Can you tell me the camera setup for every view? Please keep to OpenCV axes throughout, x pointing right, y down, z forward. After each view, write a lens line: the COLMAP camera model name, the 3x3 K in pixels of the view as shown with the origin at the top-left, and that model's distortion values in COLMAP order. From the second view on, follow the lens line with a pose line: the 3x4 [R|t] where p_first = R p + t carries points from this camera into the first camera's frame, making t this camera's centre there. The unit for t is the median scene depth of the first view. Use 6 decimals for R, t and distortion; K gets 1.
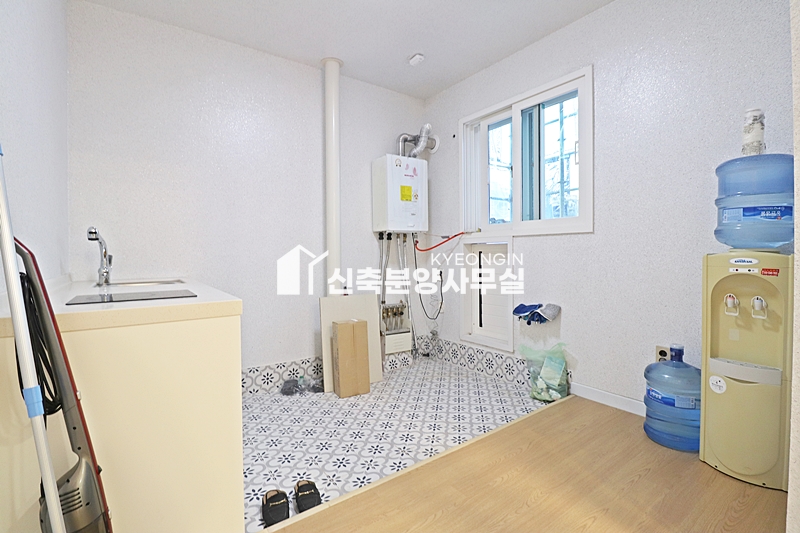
lens RADIAL K [[368.0, 0, 400.8], [0, 368.0, 250.3], [0, 0, 1]] dist [-0.000884, -0.013939]
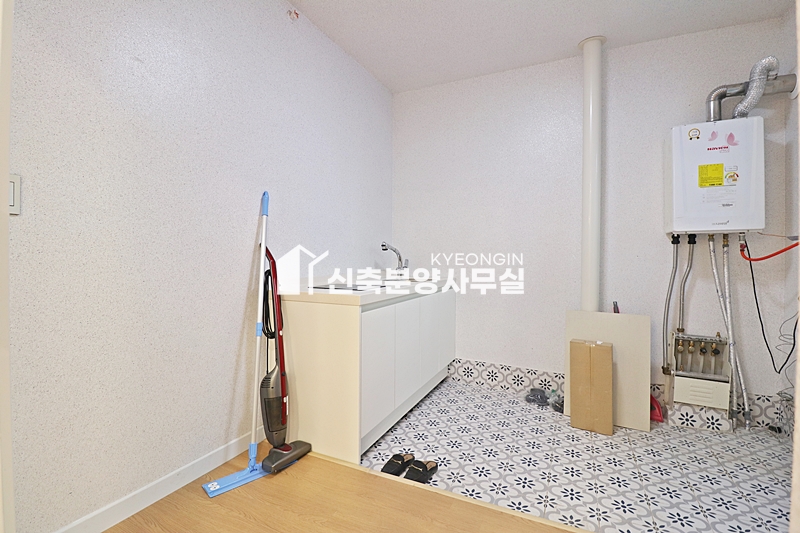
lens RADIAL K [[368.0, 0, 400.8], [0, 368.0, 250.3], [0, 0, 1]] dist [-0.000884, -0.013939]
pose [[0.472816, -0.001720, -0.881159, 0.336286], [-0.003630, 0.999986, -0.003900, -0.012019], [0.881154, 0.005043, 0.472803, 0.177714]]
